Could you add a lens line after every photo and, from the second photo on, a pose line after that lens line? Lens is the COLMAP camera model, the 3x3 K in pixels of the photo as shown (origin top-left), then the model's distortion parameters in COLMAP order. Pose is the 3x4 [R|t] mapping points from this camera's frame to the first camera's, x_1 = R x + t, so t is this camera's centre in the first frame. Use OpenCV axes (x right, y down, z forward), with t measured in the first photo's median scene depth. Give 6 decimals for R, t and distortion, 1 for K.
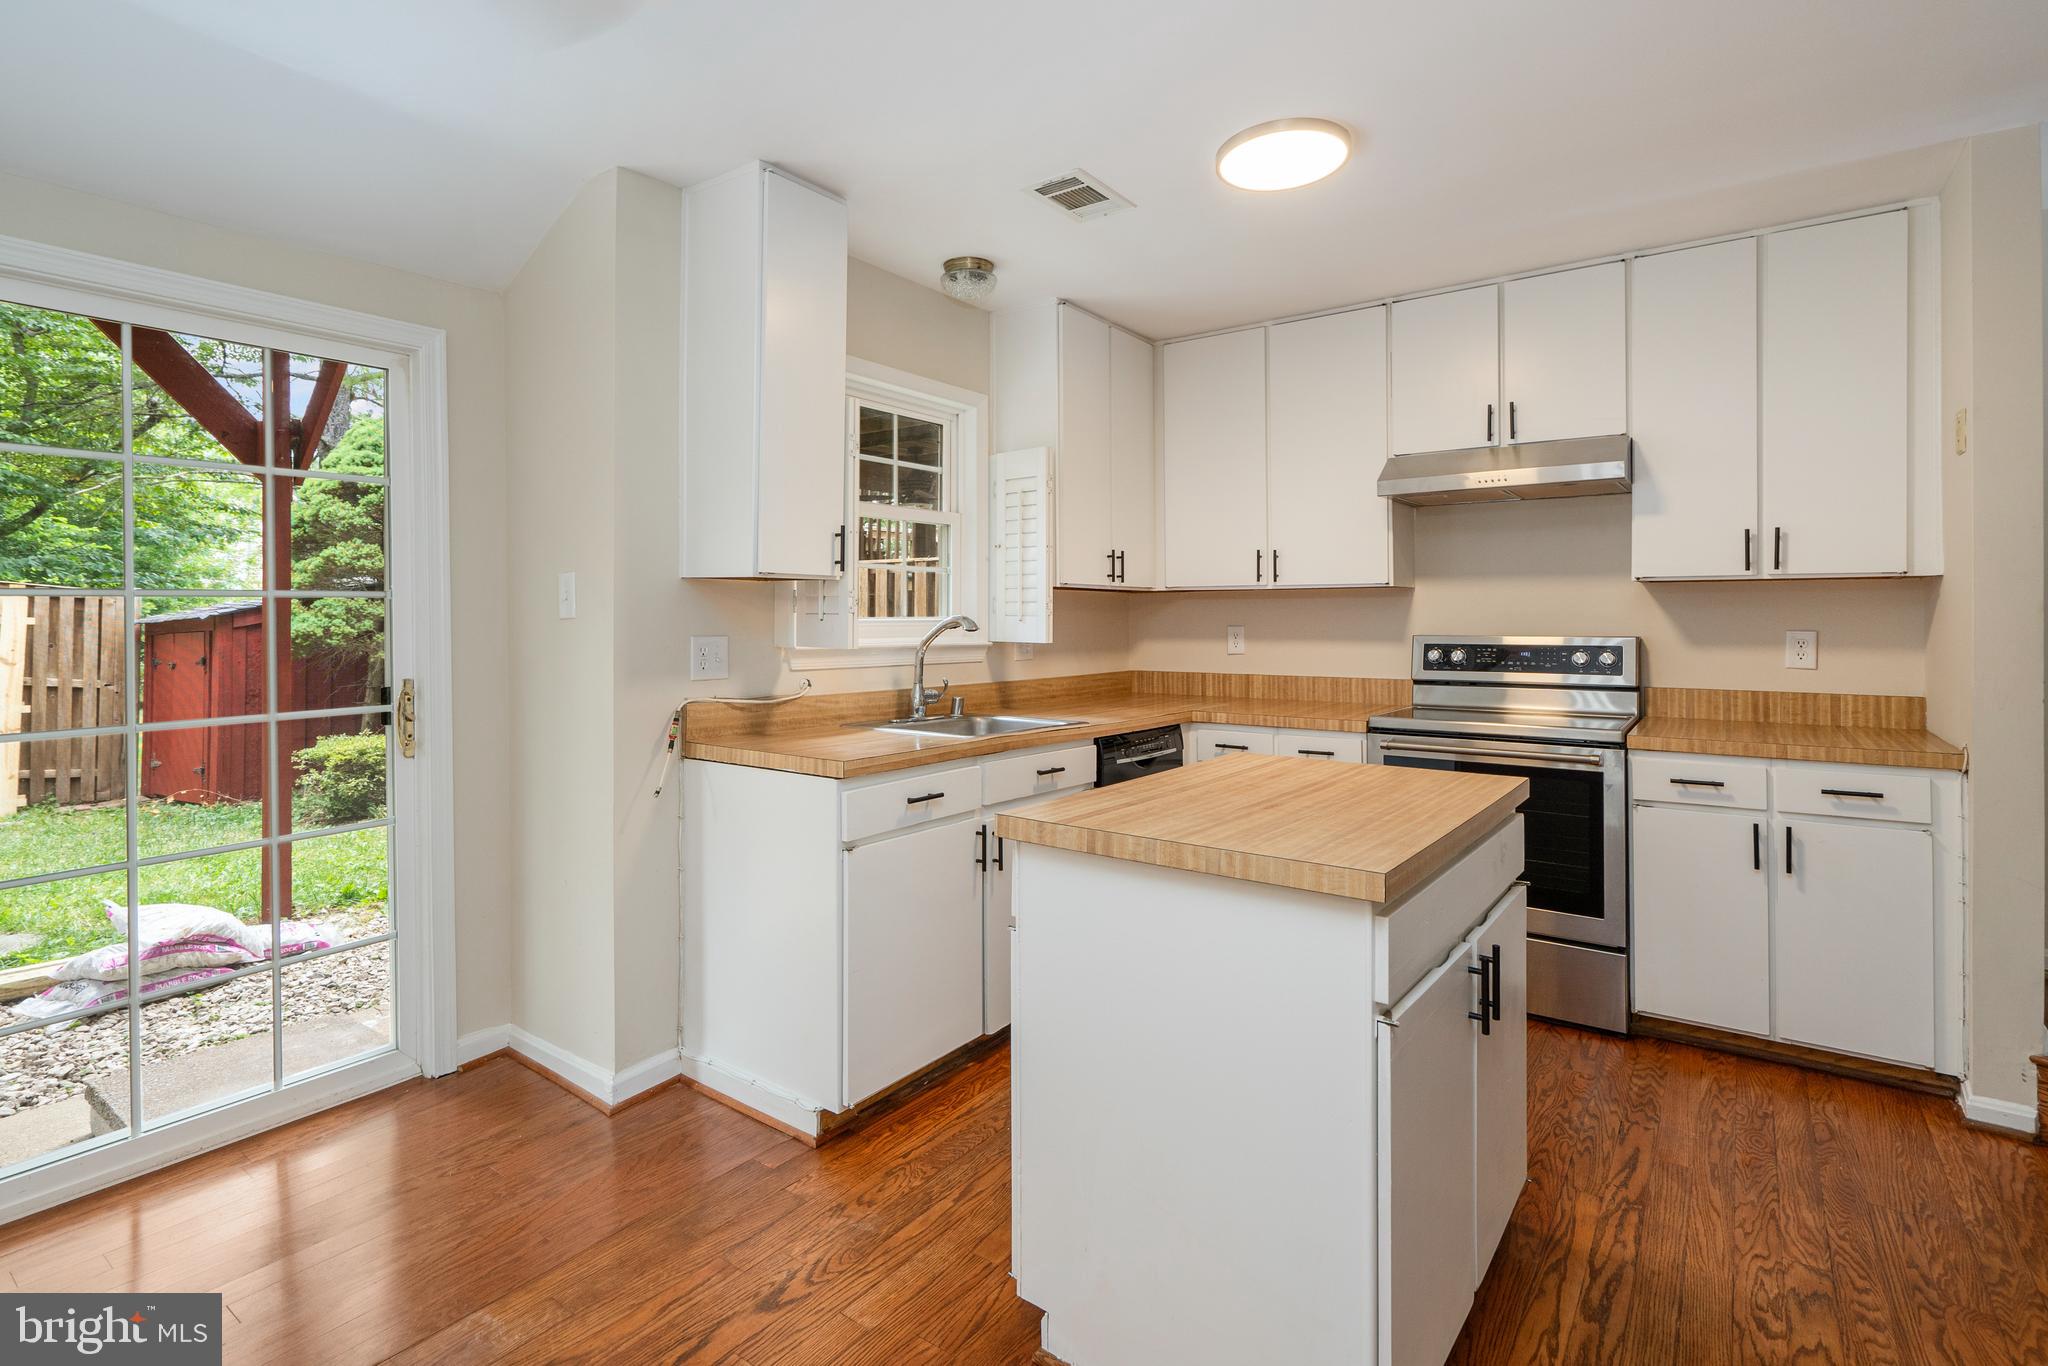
lens RADIAL K [[989.2, 0, 1014.9], [0, 989.2, 616.2], [0, 0, 1]] dist [-0.001465, 0.000214]
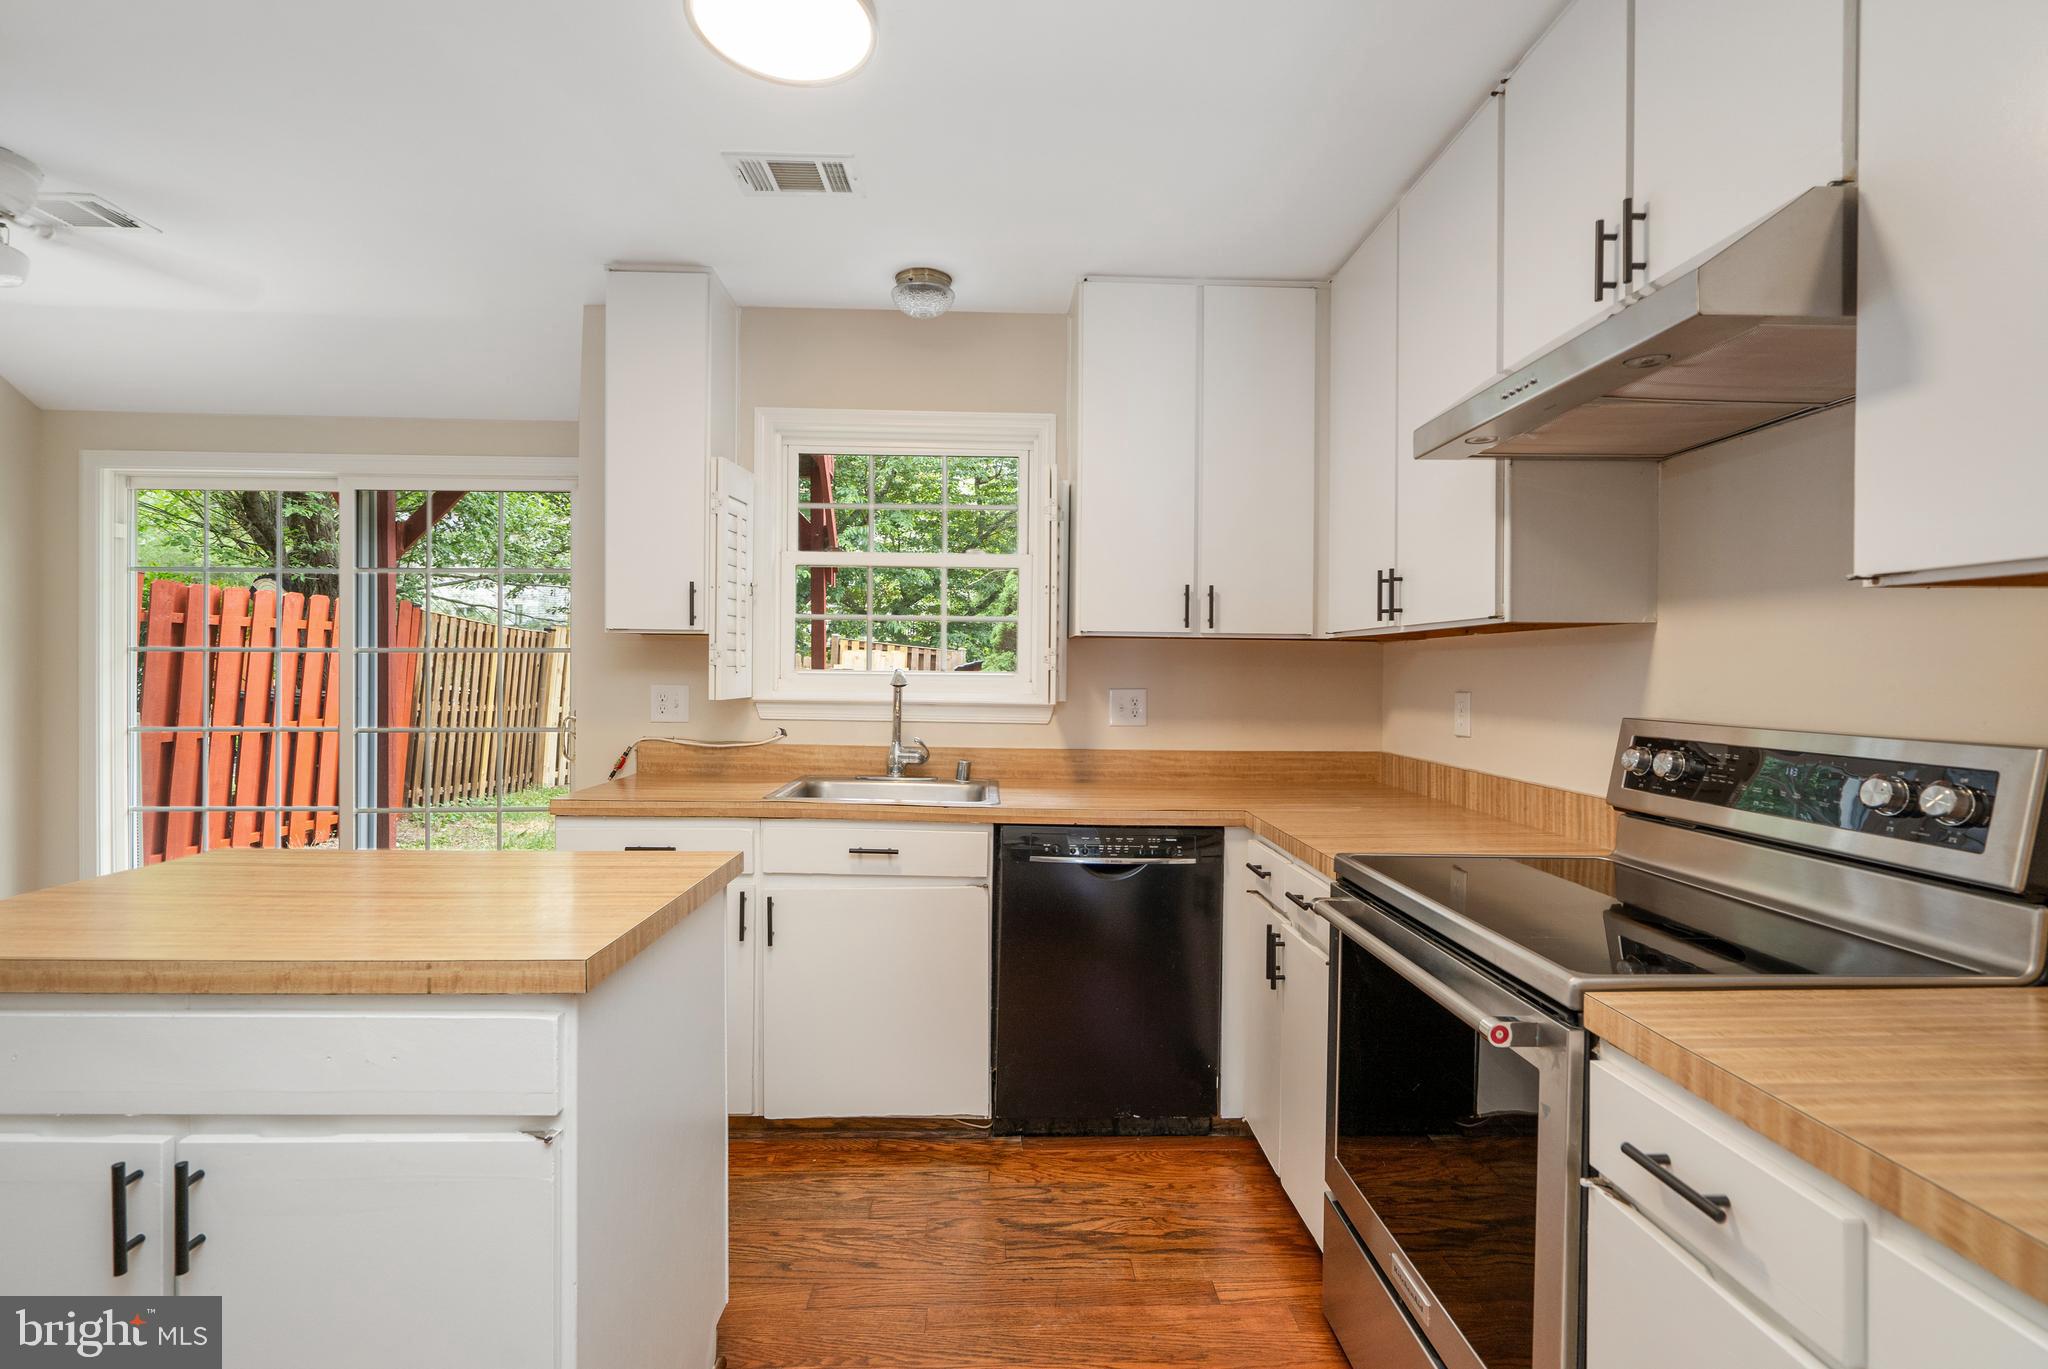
lens RADIAL K [[948.9, 0, 1021.7], [0, 948.9, 674.7], [0, 0, 1]] dist [-0.000005, -0.000068]
pose [[0.624560, 0.012658, -0.780875, 0.661153], [-0.009645, 0.999917, 0.008494, -0.003875], [0.780918, 0.002227, 0.624630, 0.513425]]
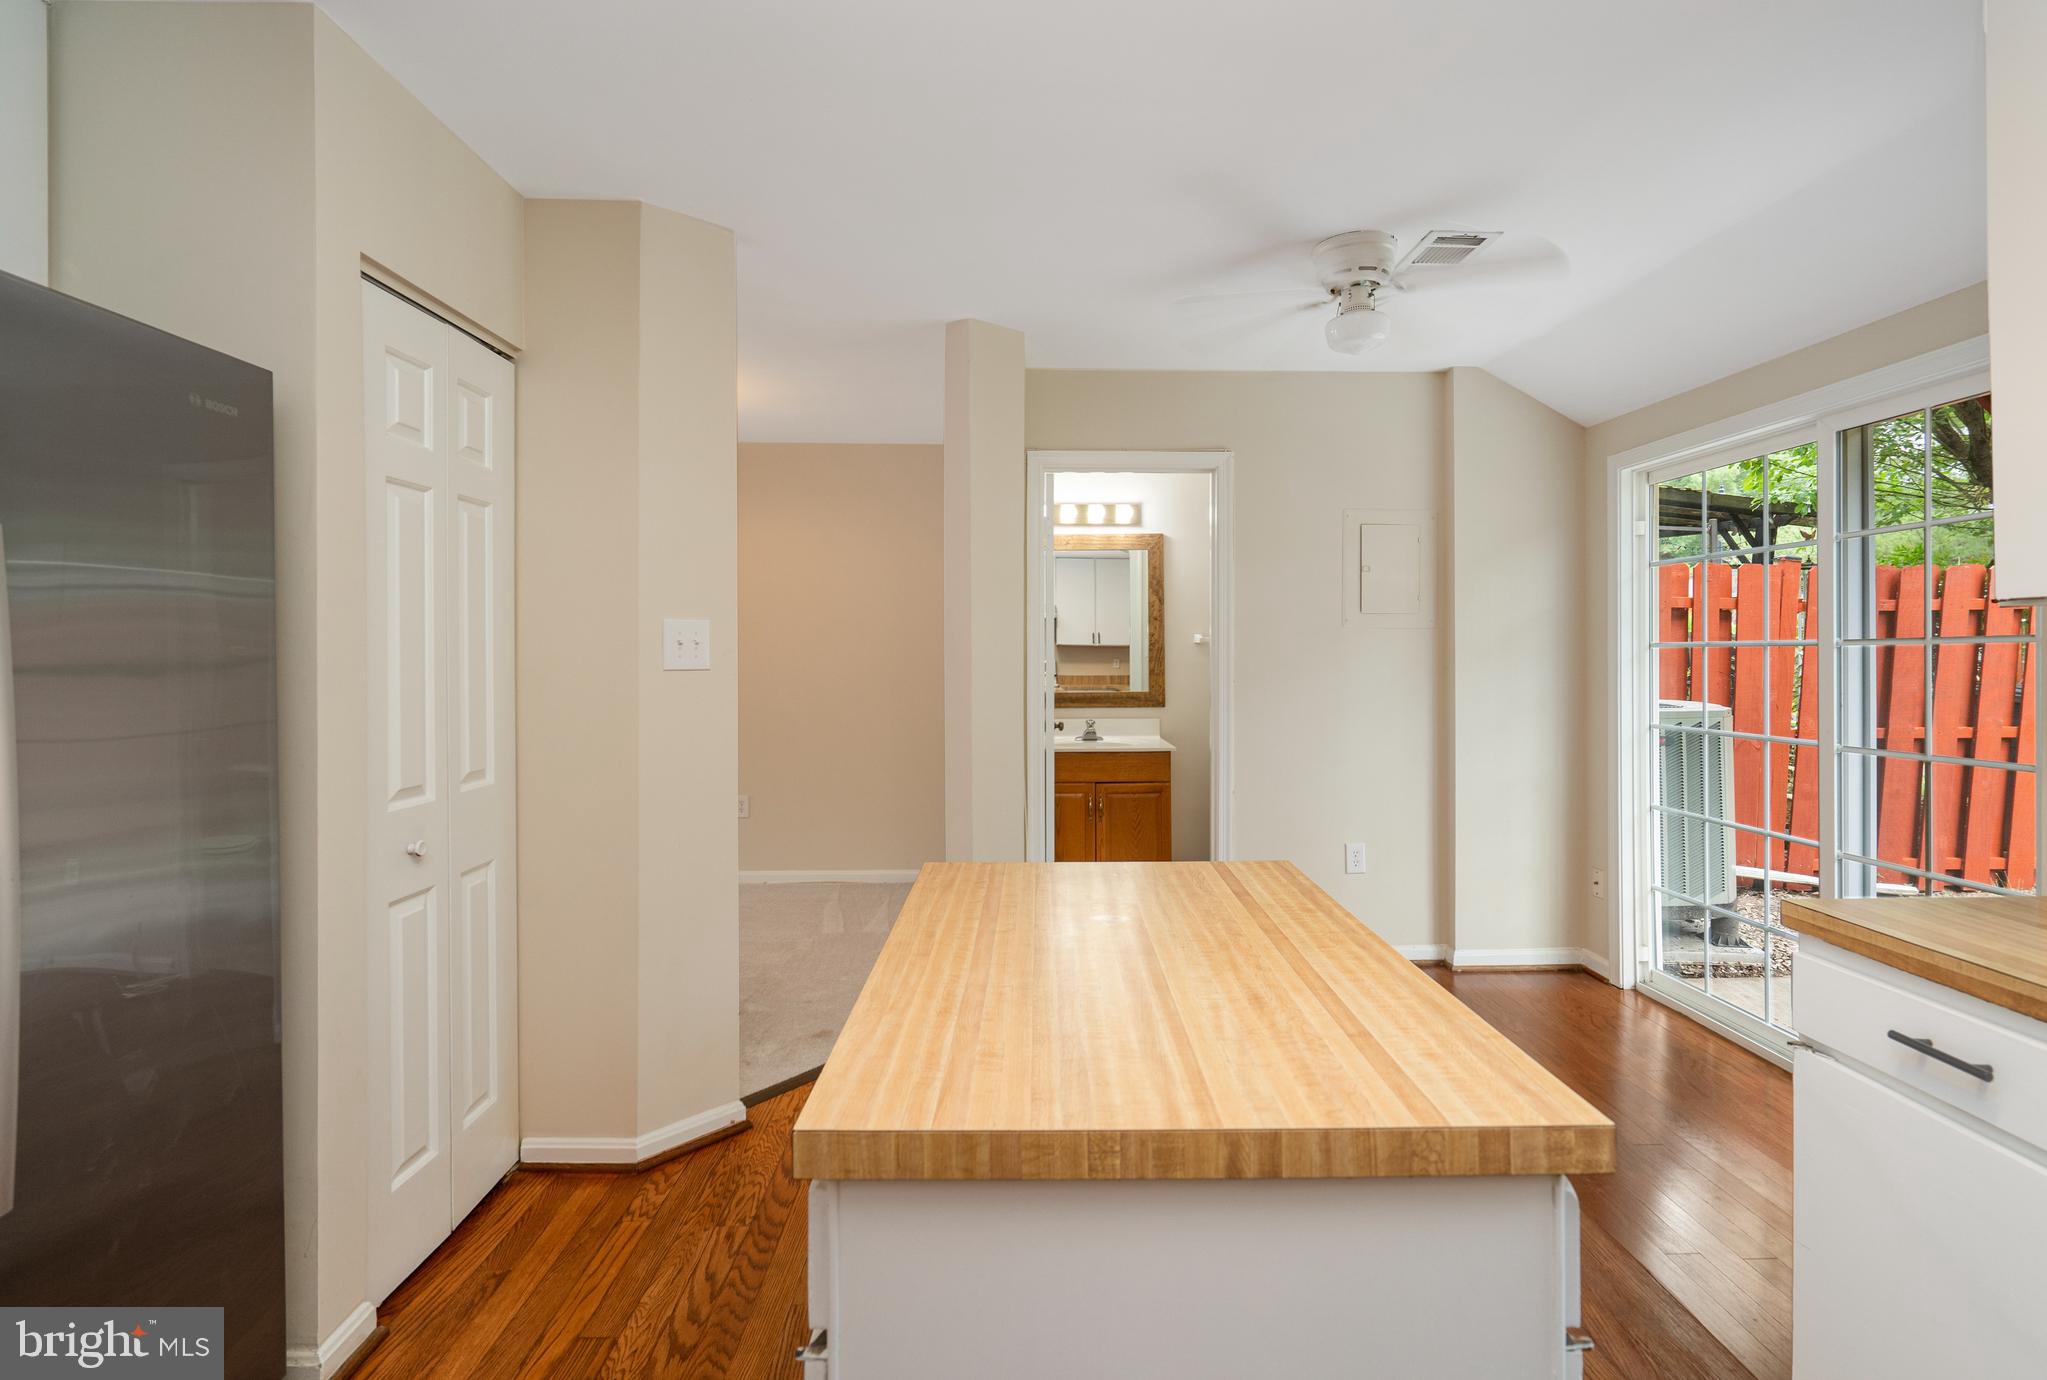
lens RADIAL K [[943.8, 0, 1028.9], [0, 943.8, 650.8], [0, 0, 1]] dist [-0.002062, -0.000449]
pose [[-0.795036, 0.006329, -0.606530, 0.398010], [0.006602, 0.999977, 0.001780, -0.013567], [0.606527, -0.002589, -0.795059, 0.811770]]
